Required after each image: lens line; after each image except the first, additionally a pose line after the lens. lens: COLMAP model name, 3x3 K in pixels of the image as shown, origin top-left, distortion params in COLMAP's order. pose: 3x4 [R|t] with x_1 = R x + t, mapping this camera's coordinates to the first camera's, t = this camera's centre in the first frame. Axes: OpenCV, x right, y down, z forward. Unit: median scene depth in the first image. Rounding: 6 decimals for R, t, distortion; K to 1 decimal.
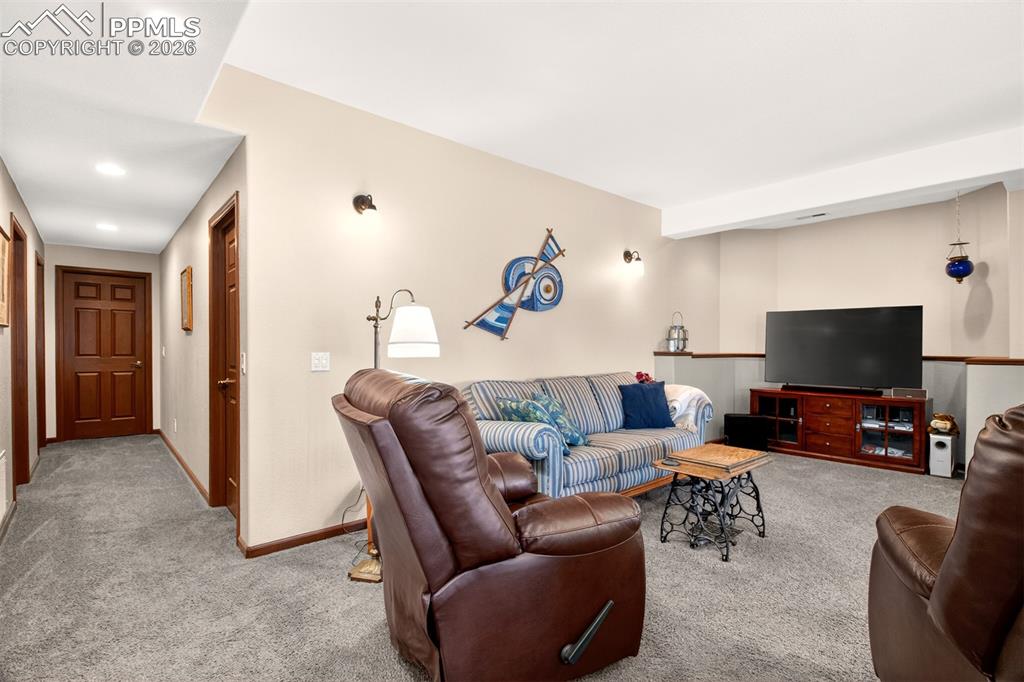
lens RADIAL K [[487.0, 0, 516.6], [0, 487.0, 339.5], [0, 0, 1]] dist [-0.000670, -0.000428]
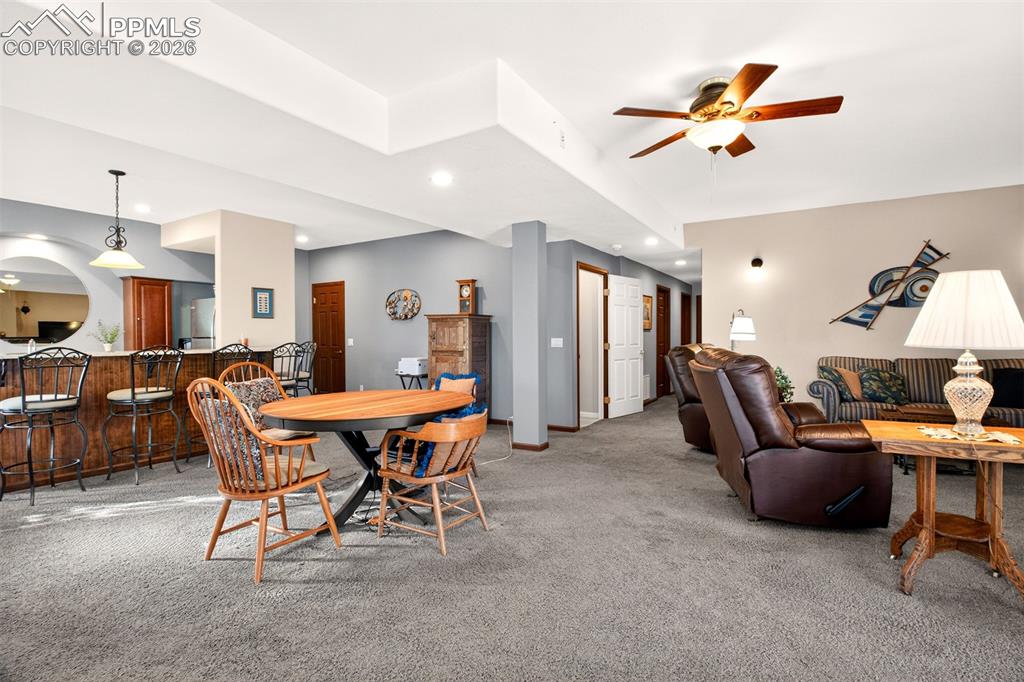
lens RADIAL K [[502.5, 0, 525.7], [0, 502.5, 340.7], [0, 0, 1]] dist [-0.000639, -0.000194]
pose [[0.300659, 0.008353, -0.953695, 1.049234], [0.019489, 0.999699, 0.014900, -0.008728], [0.953533, -0.023066, 0.300406, -0.401859]]
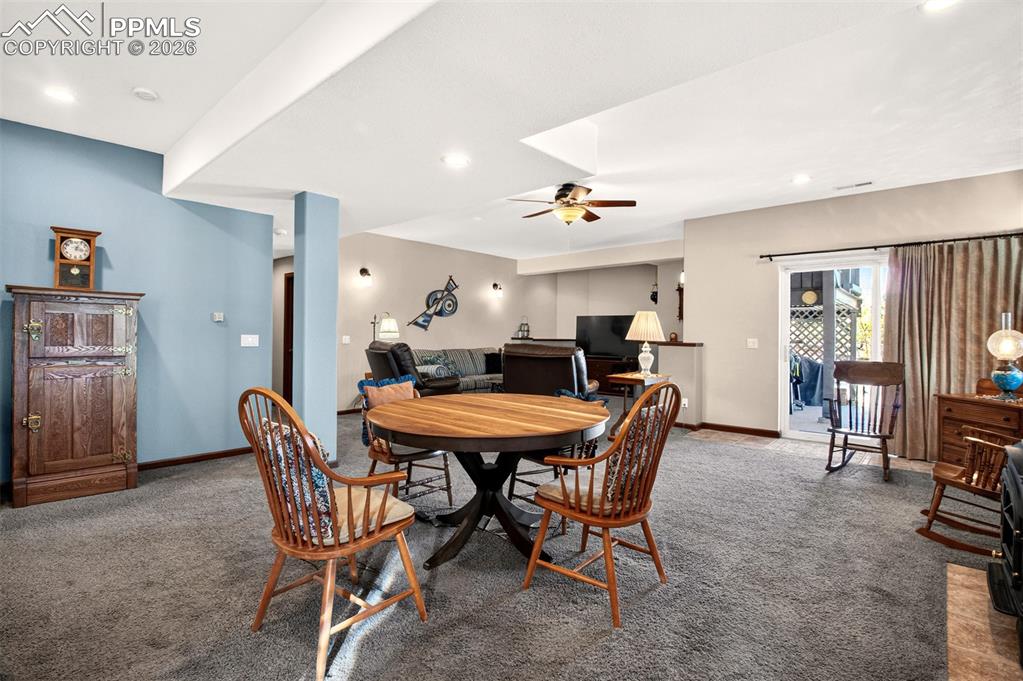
lens RADIAL K [[486.5, 0, 516.1], [0, 486.5, 339.0], [0, 0, 1]] dist [-0.000670, -0.000428]
pose [[0.992286, 0.007069, 0.123767, 0.094181], [-0.009962, 0.999691, 0.022779, -0.014831], [-0.123568, -0.023836, 0.992050, -1.083618]]
